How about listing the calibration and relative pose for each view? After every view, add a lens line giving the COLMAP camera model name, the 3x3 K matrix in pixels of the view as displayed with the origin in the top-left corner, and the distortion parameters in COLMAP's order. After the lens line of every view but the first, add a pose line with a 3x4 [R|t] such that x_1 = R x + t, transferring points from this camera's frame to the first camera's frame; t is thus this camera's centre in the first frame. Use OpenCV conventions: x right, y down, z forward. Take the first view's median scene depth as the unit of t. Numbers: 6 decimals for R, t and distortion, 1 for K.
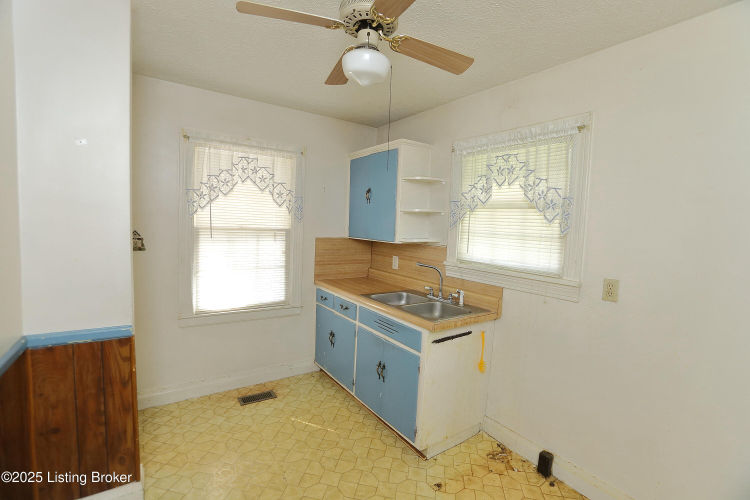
lens RADIAL K [[342.0, 0, 374.4], [0, 342.0, 246.0], [0, 0, 1]] dist [-0.073760, 0.031367]
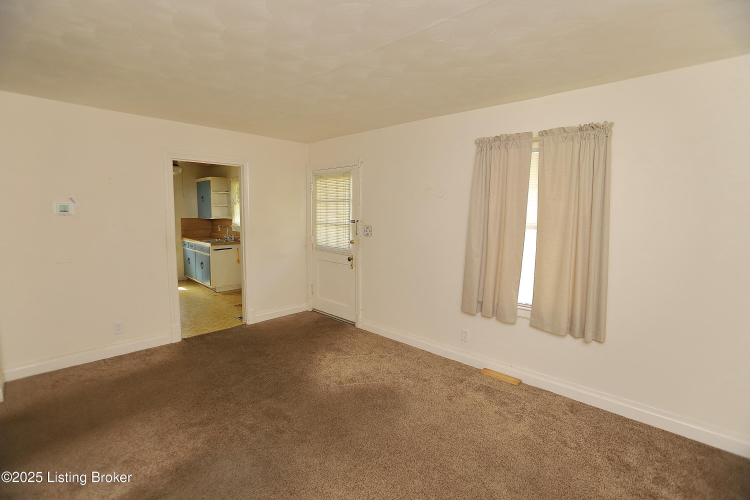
lens RADIAL K [[342.0, 0, 374.4], [0, 342.0, 246.0], [0, 0, 1]] dist [-0.073760, 0.031367]
pose [[0.978708, -0.045191, 0.200223, 0.739736], [0.037856, 0.998470, 0.040315, 0.137871], [-0.201739, -0.031877, 0.978921, -1.664538]]
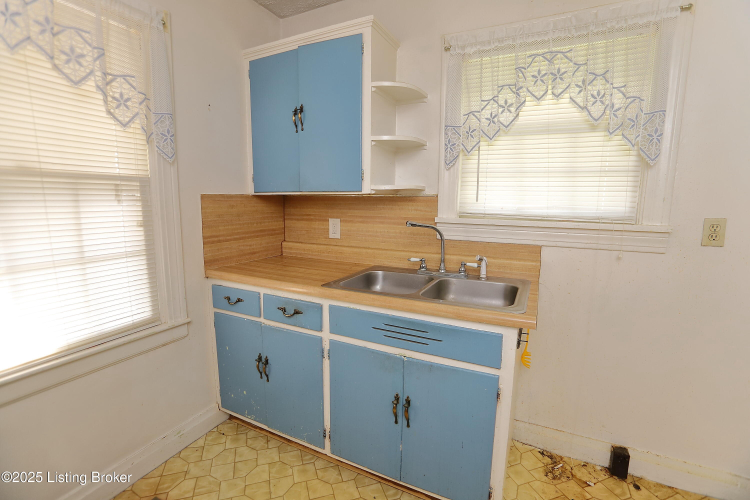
lens RADIAL K [[342.0, 0, 374.4], [0, 342.0, 246.0], [0, 0, 1]] dist [-0.073760, 0.031367]
pose [[0.873757, -0.099410, 0.476095, -0.233501], [0.060376, 0.993487, 0.096637, 0.027883], [-0.482600, -0.055693, 0.874068, 0.470219]]
